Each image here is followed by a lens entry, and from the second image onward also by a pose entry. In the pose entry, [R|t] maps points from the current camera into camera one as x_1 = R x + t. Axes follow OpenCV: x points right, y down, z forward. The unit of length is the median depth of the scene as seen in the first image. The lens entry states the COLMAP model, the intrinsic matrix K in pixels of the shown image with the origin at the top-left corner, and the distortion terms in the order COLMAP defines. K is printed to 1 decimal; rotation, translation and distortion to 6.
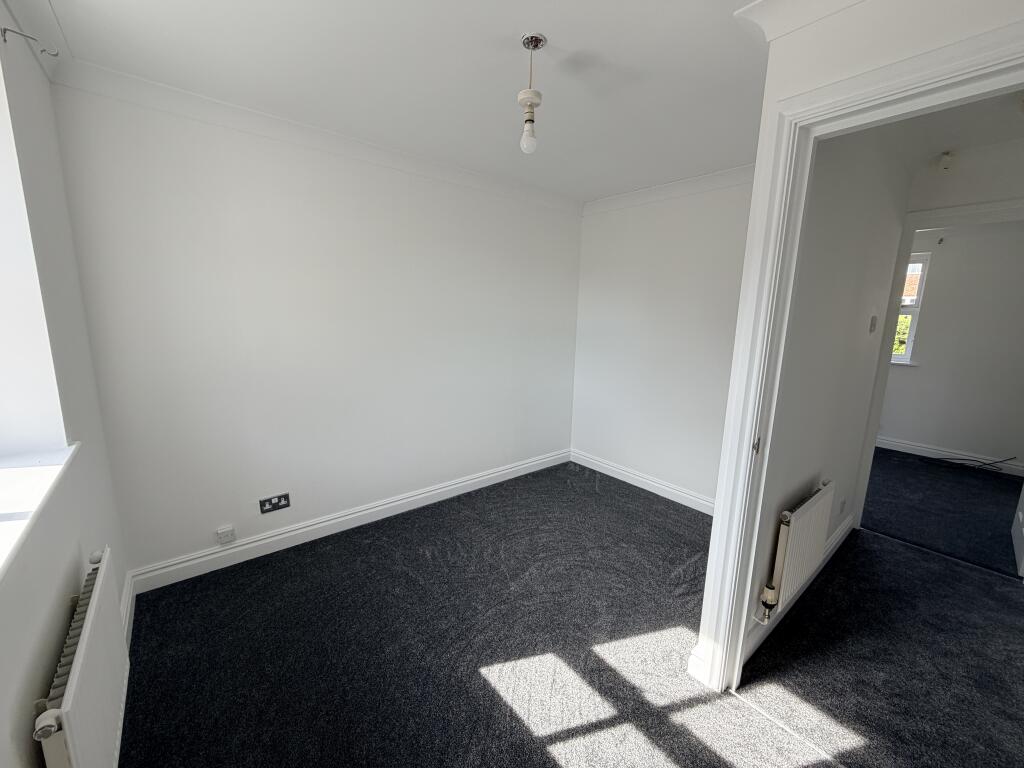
lens RADIAL K [[411.1, 0, 508.3], [0, 411.1, 385.2], [0, 0, 1]] dist [0.000248, -0.000123]
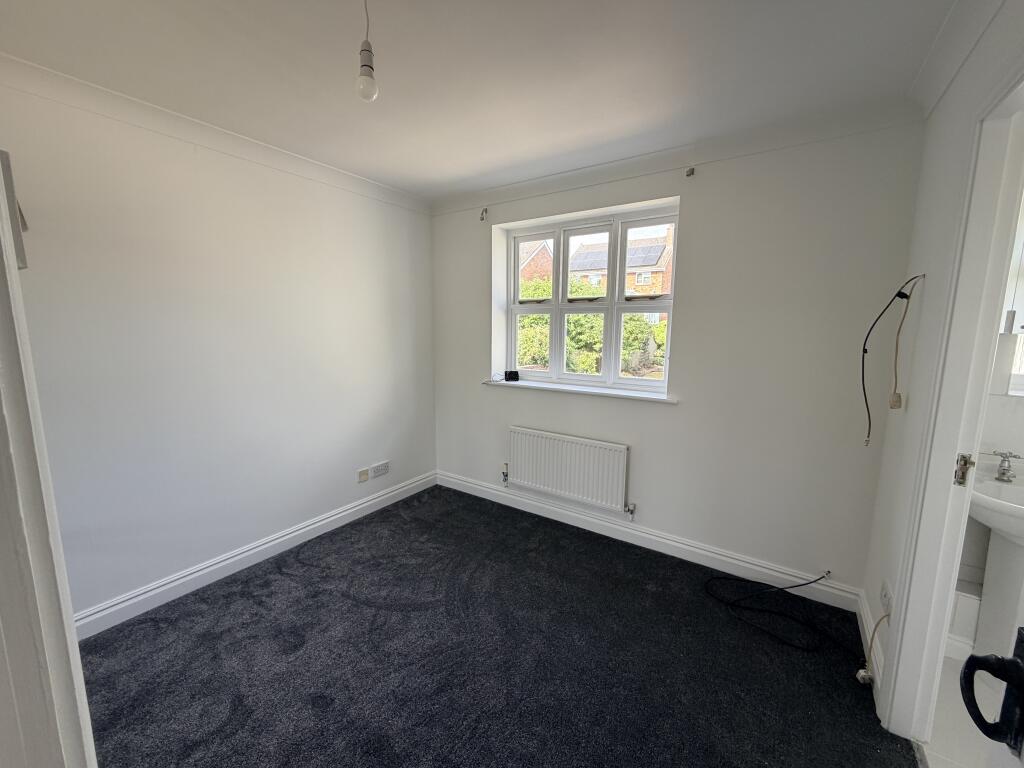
lens RADIAL K [[411.1, 0, 511.5], [0, 411.1, 385.1], [0, 0, 1]] dist [0.000248, -0.000123]
pose [[0.958016, -0.058323, 0.280721, 1.050656], [0.066883, 0.997540, -0.021000, -0.124664], [-0.278805, 0.038894, 0.959560, 0.891431]]
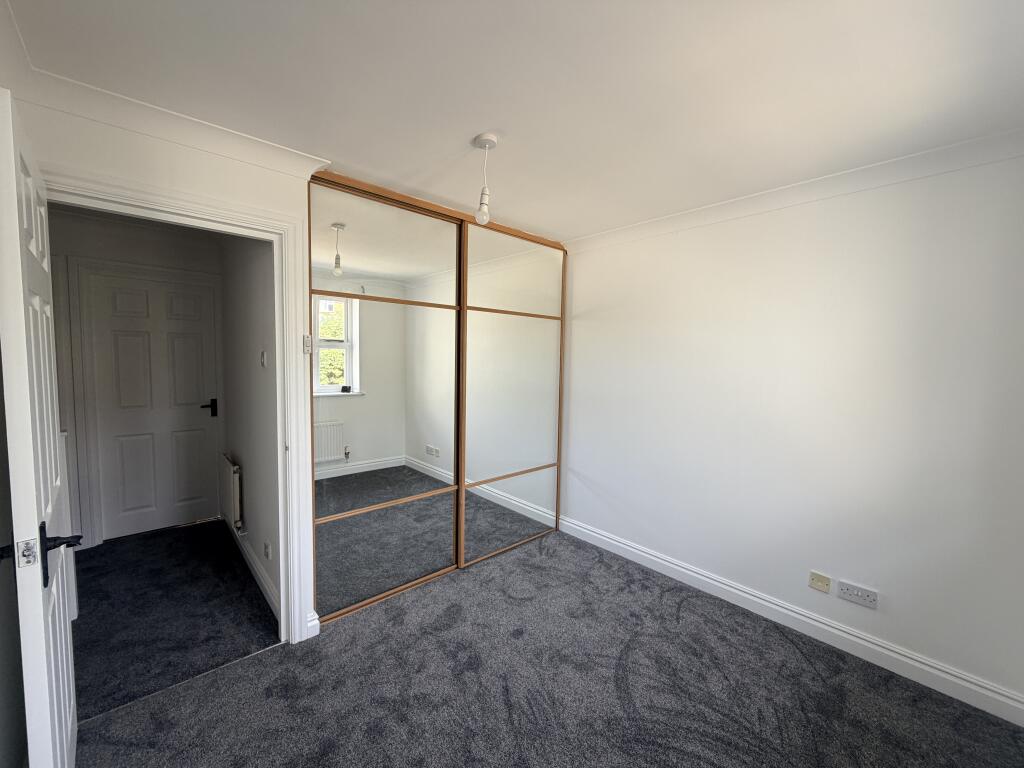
lens RADIAL K [[411.1, 0, 509.8], [0, 411.1, 386.9], [0, 0, 1]] dist [0.000248, -0.000123]
pose [[0.057784, 0.053350, -0.996903, 1.713393], [-0.196958, 0.979554, 0.041005, -0.216215], [0.978708, 0.193979, 0.067110, 1.376623]]
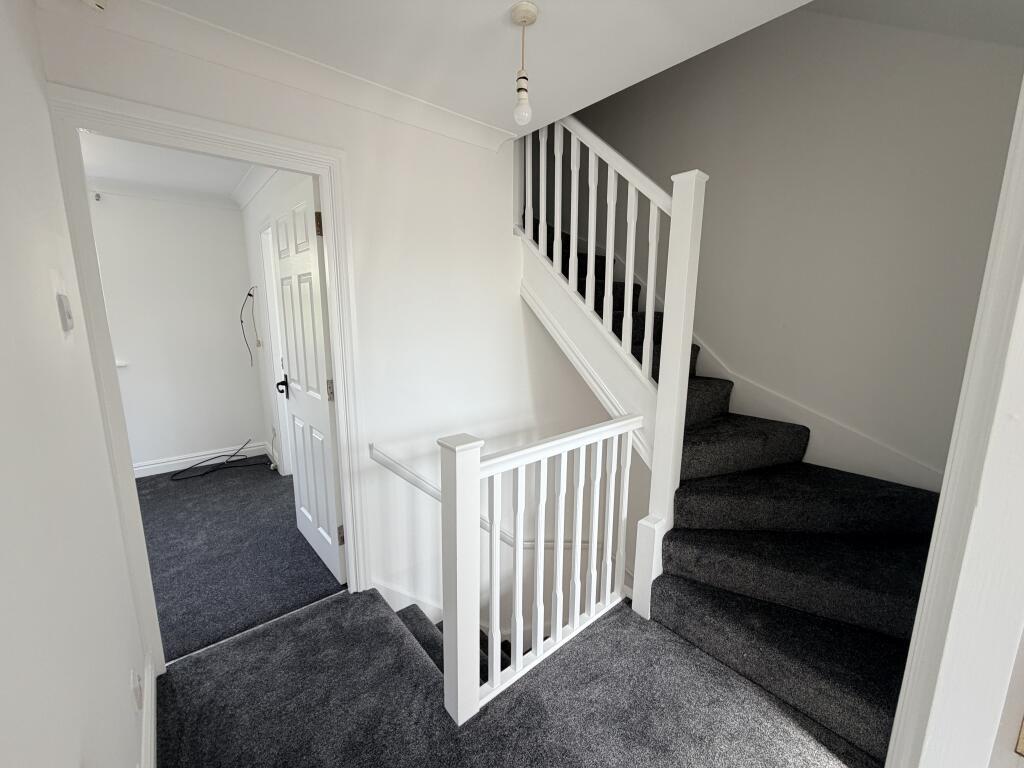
lens RADIAL K [[411.1, 0, 509.8], [0, 411.1, 382.8], [0, 0, 1]] dist [0.000248, -0.000123]
pose [[-0.009352, -0.198749, 0.980006, 0.402395], [0.172918, 0.964963, 0.197348, -0.073202], [-0.984892, 0.171306, 0.025343, 0.488470]]
